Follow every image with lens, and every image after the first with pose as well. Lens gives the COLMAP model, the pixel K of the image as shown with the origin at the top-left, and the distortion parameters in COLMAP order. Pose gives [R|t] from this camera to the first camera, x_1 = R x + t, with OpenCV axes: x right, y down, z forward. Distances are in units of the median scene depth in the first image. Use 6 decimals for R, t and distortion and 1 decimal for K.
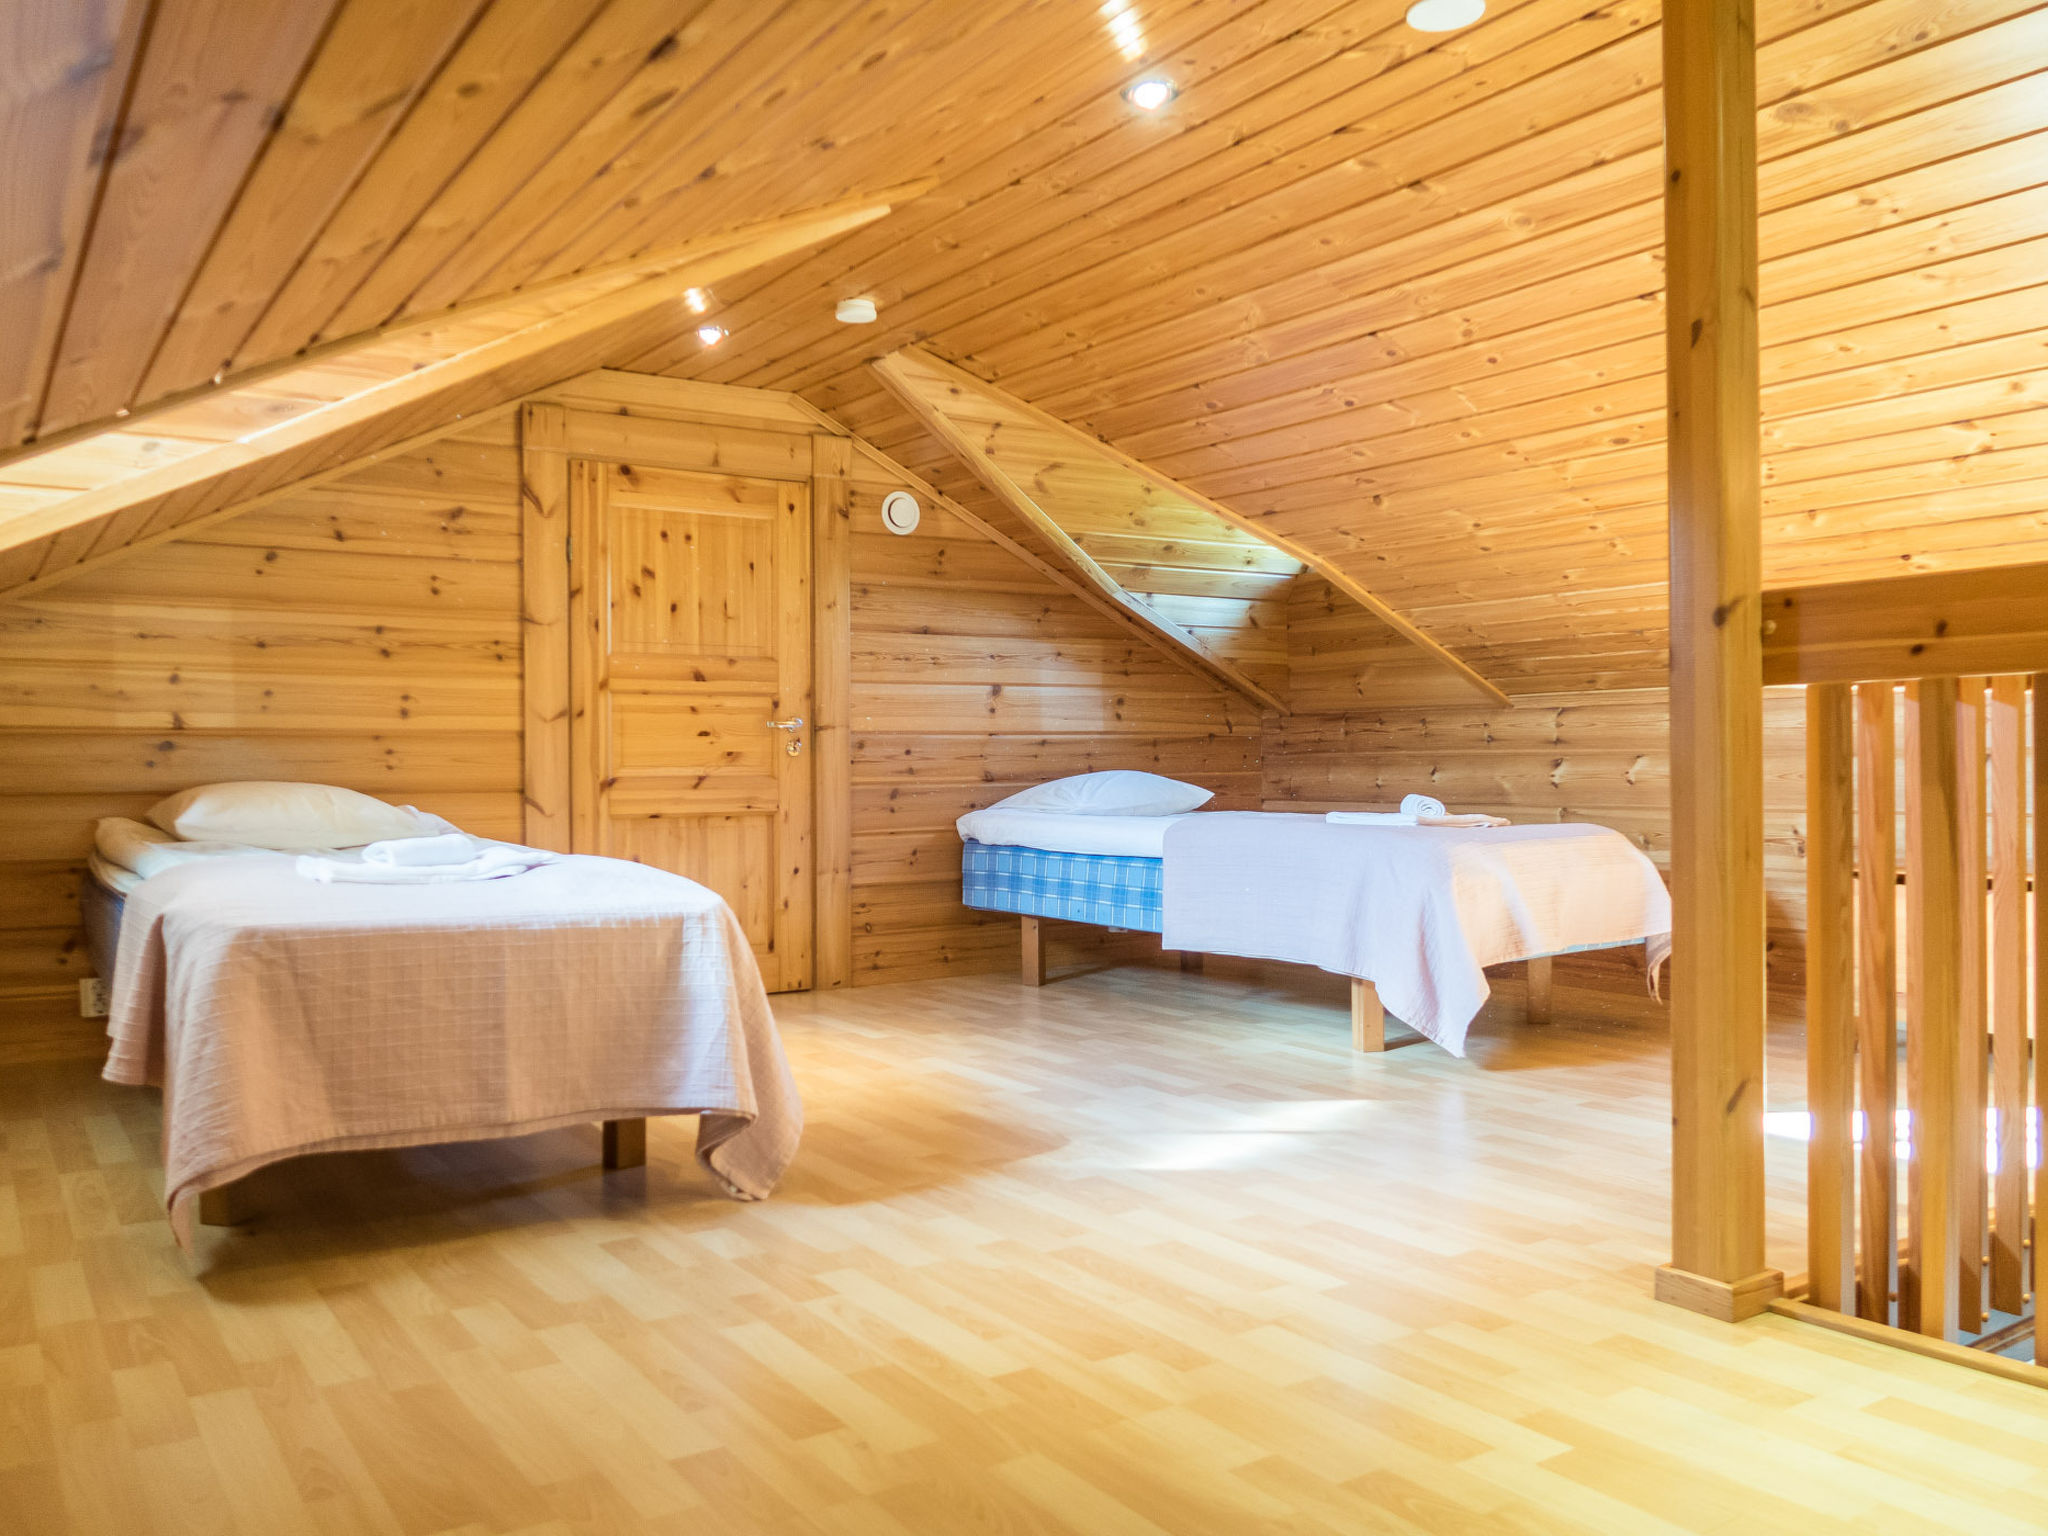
lens RADIAL K [[1621.6, 0, 1024.0], [0, 1621.6, 768.0], [0, 0, 1]] dist [-0.002520, 0.005186]
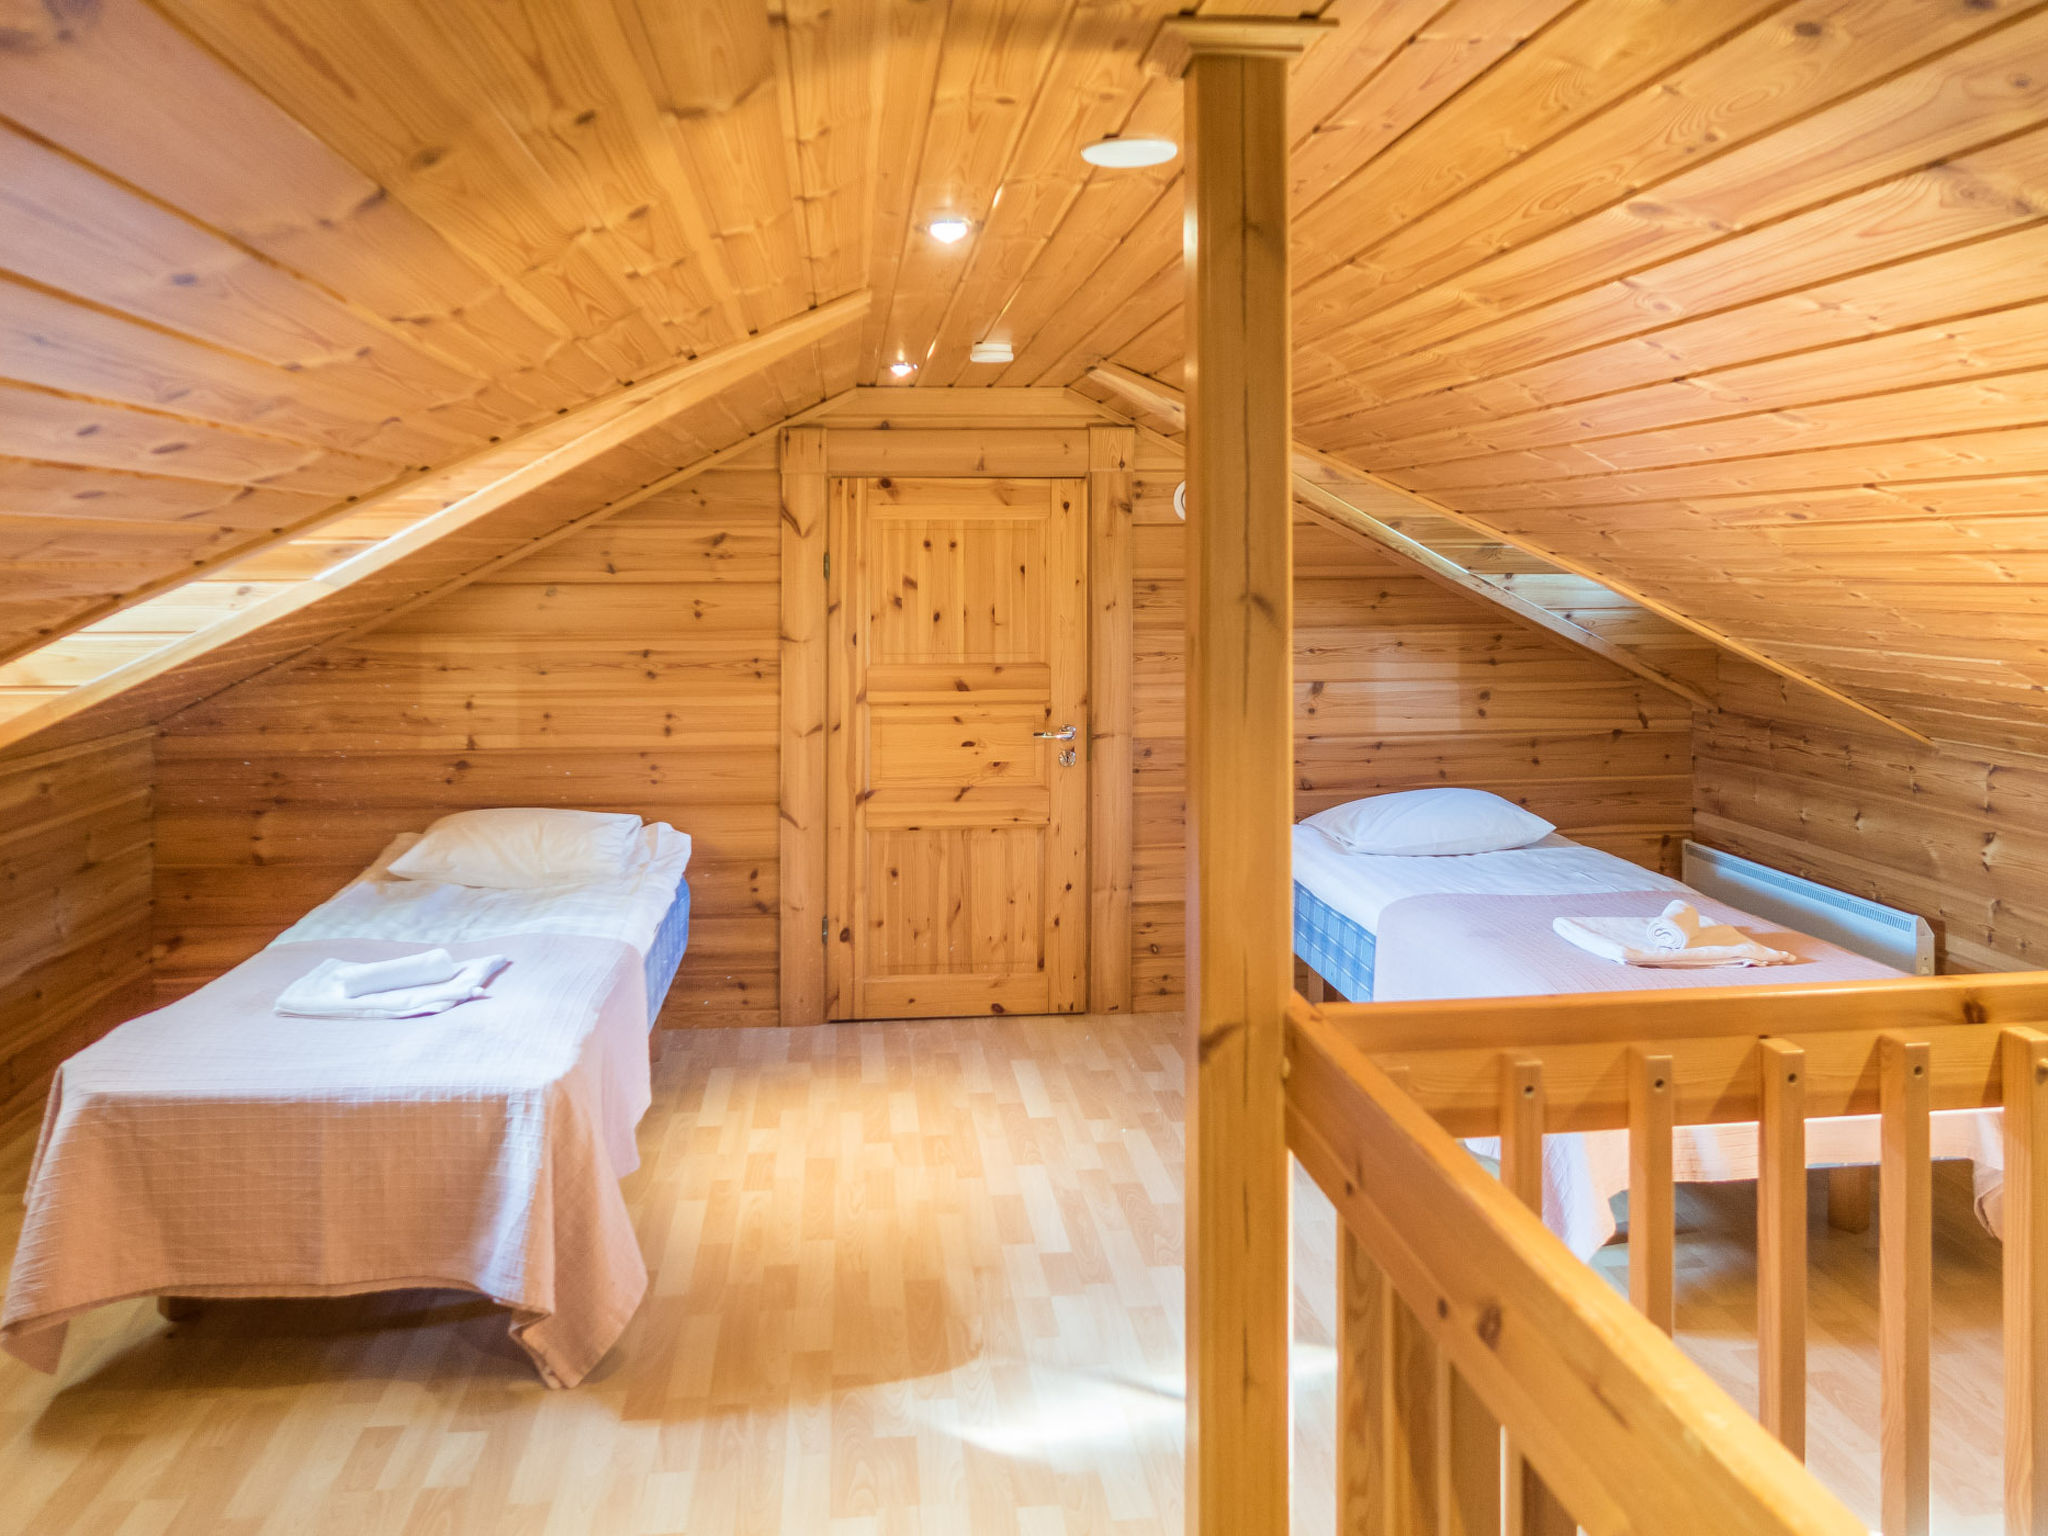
lens RADIAL K [[1659.9, 0, 1027.7], [0, 1659.9, 531.2], [0, 0, 1]] dist [-0.032709, 0.016193]
pose [[0.883285, -0.001799, -0.468834, 0.317807], [-0.005976, 0.999868, -0.015097, -0.140627], [0.468799, 0.016136, 0.883157, 0.135230]]
